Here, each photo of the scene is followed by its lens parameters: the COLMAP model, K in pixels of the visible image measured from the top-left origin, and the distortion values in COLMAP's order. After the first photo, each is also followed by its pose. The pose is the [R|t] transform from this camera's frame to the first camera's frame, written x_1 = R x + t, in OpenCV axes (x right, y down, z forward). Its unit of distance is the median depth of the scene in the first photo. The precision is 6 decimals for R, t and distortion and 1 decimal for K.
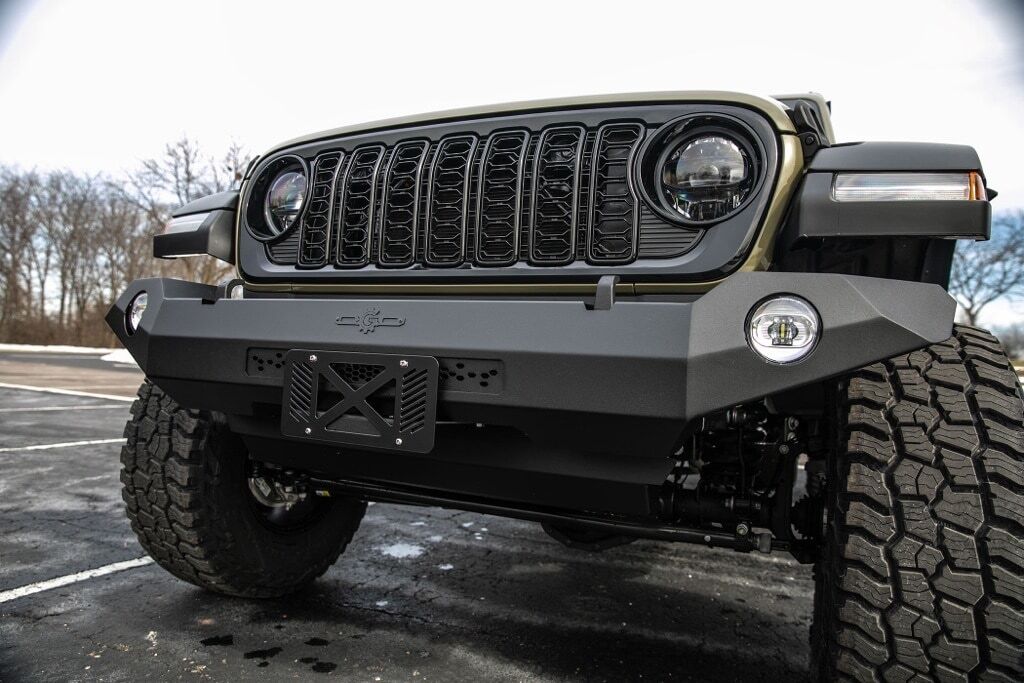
lens RADIAL K [[678.1, 0, 512.1], [0, 678.1, 343.4], [0, 0, 1]] dist [-0.060865, 0.023071]
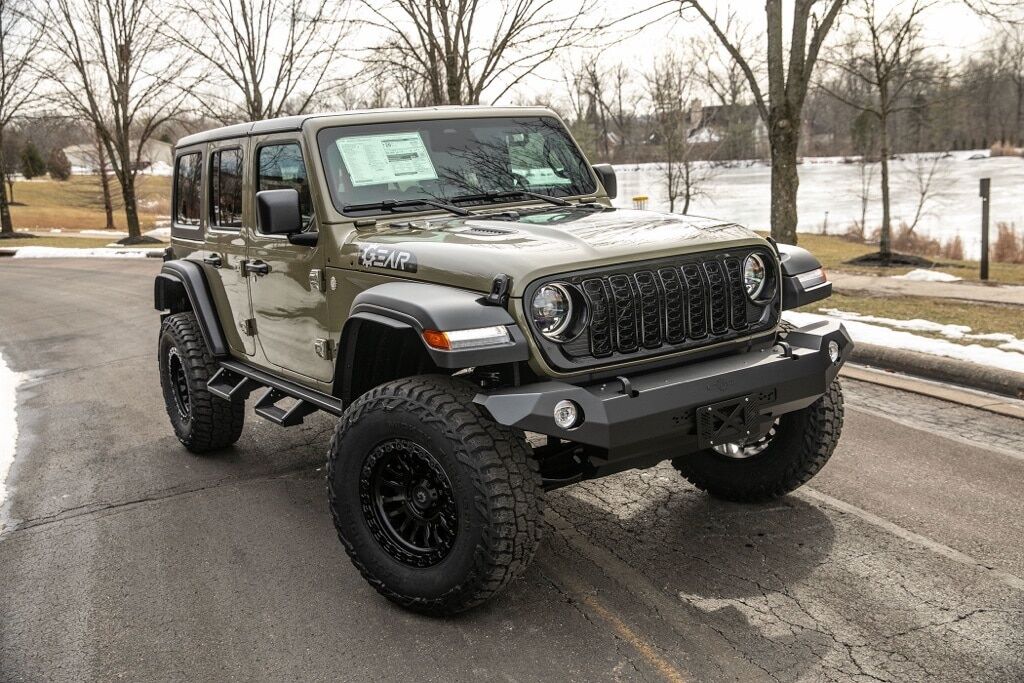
lens RADIAL K [[1008.9, 0, 508.9], [0, 1008.9, 340.9], [0, 0, 1]] dist [0.013365, 0.000000]
pose [[0.551446, -0.235232, 0.800358, -3.258466], [0.070974, 0.969171, 0.235946, -1.015487], [-0.831186, -0.073307, 0.551140, -0.194131]]
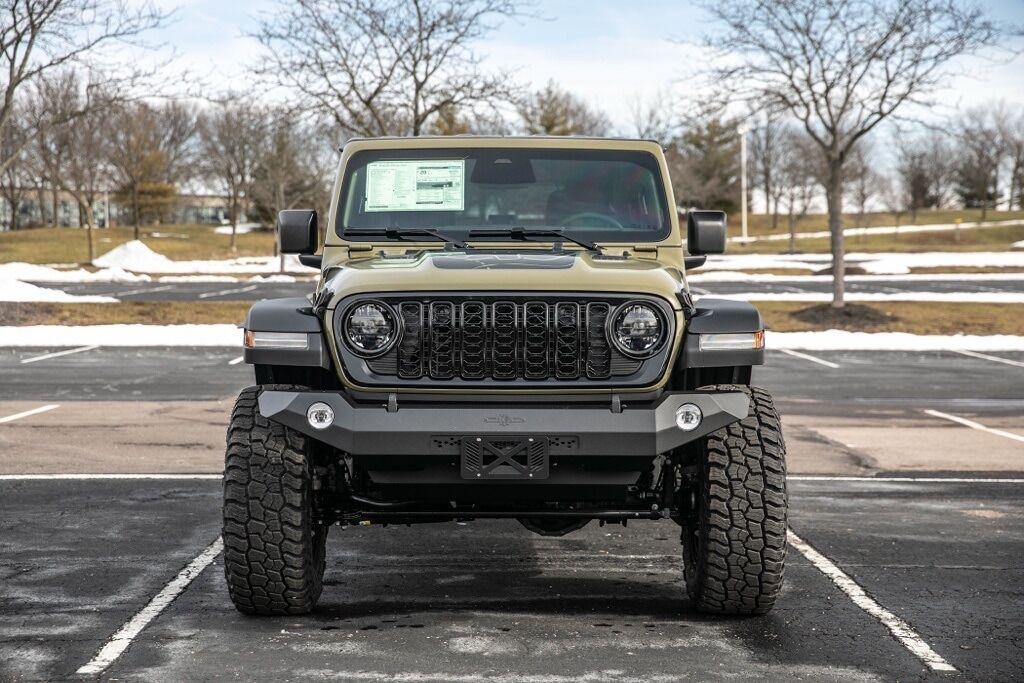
lens RADIAL K [[1828.4, 0, 513.2], [0, 1828.4, 346.4], [0, 0, 1]] dist [0.263090, 0.000000]
pose [[0.910754, -0.065986, 0.407644, -2.590613], [0.030018, 0.995118, 0.094015, -0.825882], [-0.411858, -0.073388, 0.908288, -4.308087]]
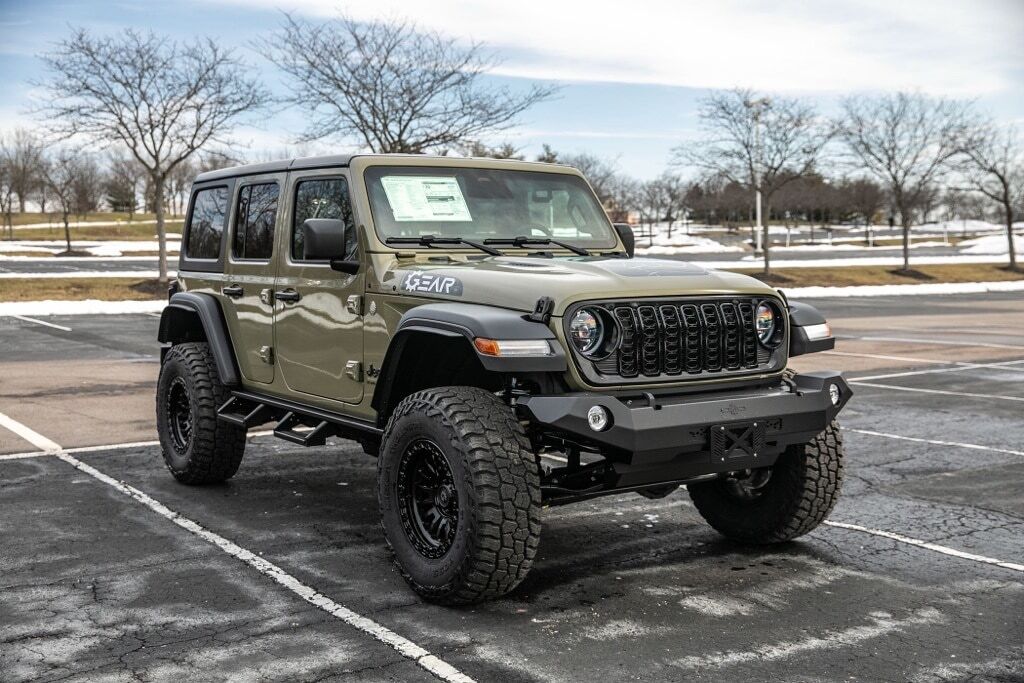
lens RADIAL K [[1169.2, 0, 510.8], [0, 1169.2, 338.4], [0, 0, 1]] dist [0.056817, 0.000000]
pose [[0.531298, -0.113989, 0.839481, -4.270393], [-0.001346, 0.990792, 0.135386, -0.879690], [-0.847184, -0.073061, 0.526252, -0.509610]]
